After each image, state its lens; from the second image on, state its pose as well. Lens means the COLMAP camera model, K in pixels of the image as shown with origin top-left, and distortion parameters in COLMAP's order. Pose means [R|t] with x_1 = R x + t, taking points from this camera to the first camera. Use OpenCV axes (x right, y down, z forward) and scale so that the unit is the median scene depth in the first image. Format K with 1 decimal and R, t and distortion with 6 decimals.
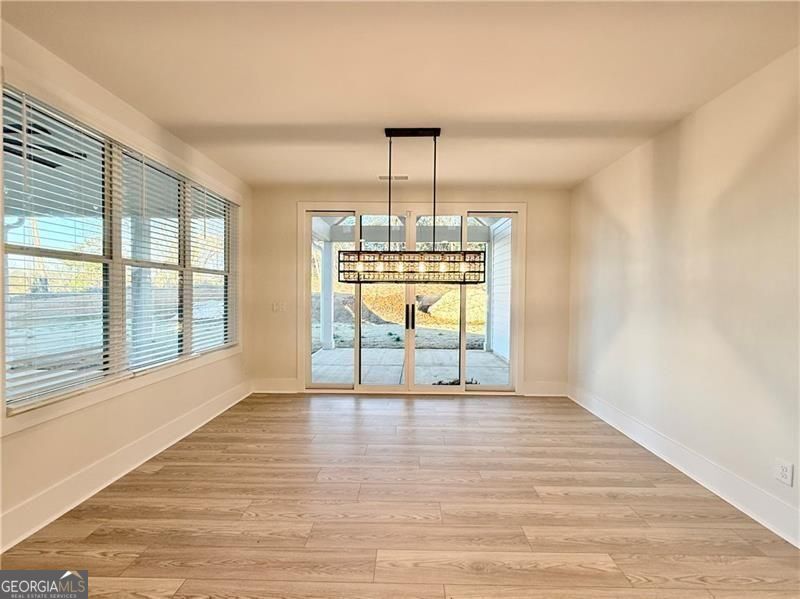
lens RADIAL K [[321.1, 0, 399.0], [0, 321.1, 297.7], [0, 0, 1]] dist [-0.000559, -0.000397]
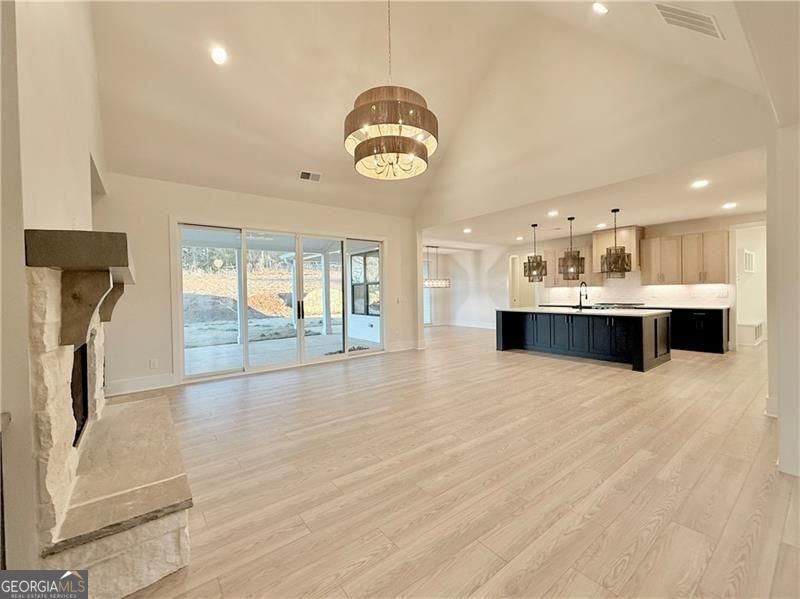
lens RADIAL K [[321.1, 0, 399.0], [0, 321.1, 297.7], [0, 0, 1]] dist [-0.000559, -0.000397]
pose [[0.793931, -0.027927, 0.607366, -0.505735], [0.025044, 0.999599, 0.013226, 0.003004], [-0.607492, 0.004711, 0.794312, -0.337329]]
